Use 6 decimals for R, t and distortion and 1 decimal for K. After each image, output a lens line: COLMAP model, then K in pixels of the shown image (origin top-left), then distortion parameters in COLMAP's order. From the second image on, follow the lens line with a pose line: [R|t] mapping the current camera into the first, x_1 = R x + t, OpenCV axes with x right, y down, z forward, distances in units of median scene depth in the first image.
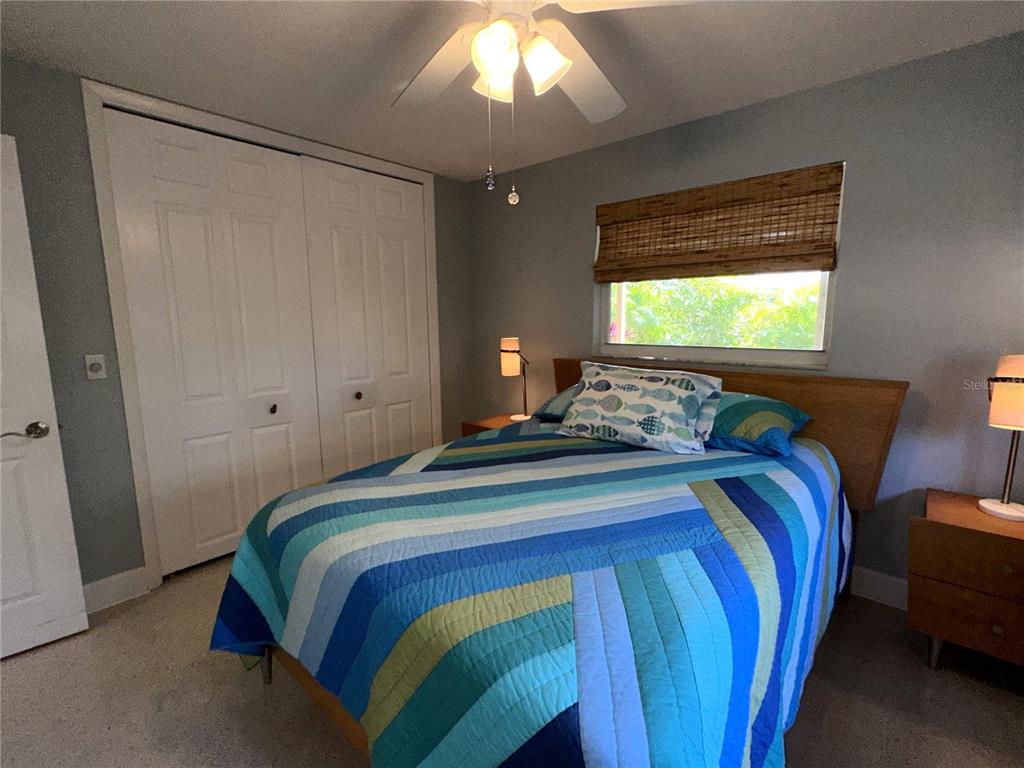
lens RADIAL K [[477.4, 0, 511.9], [0, 477.4, 385.3], [0, 0, 1]] dist [-0.002932, 0.000170]
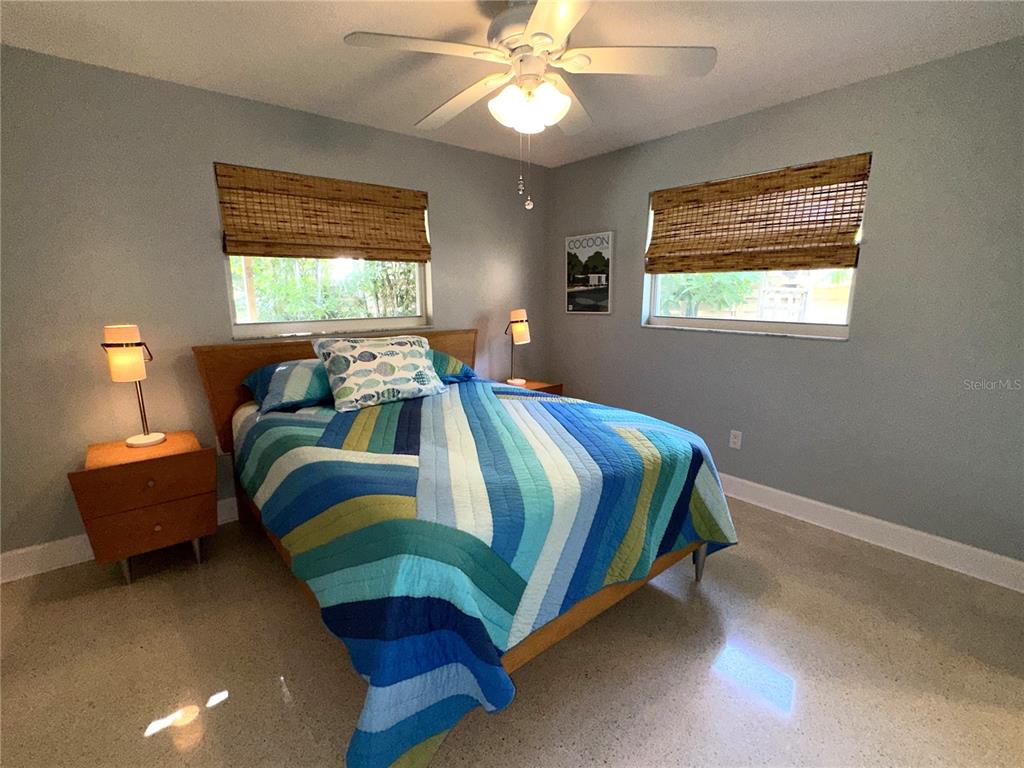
lens RADIAL K [[477.4, 0, 511.9], [0, 477.4, 385.3], [0, 0, 1]] dist [-0.002932, 0.000170]
pose [[0.140694, -0.185289, 0.972560, -0.855197], [0.145615, 0.975521, 0.164788, -0.067721], [-0.979286, 0.118434, 0.164231, 0.518133]]
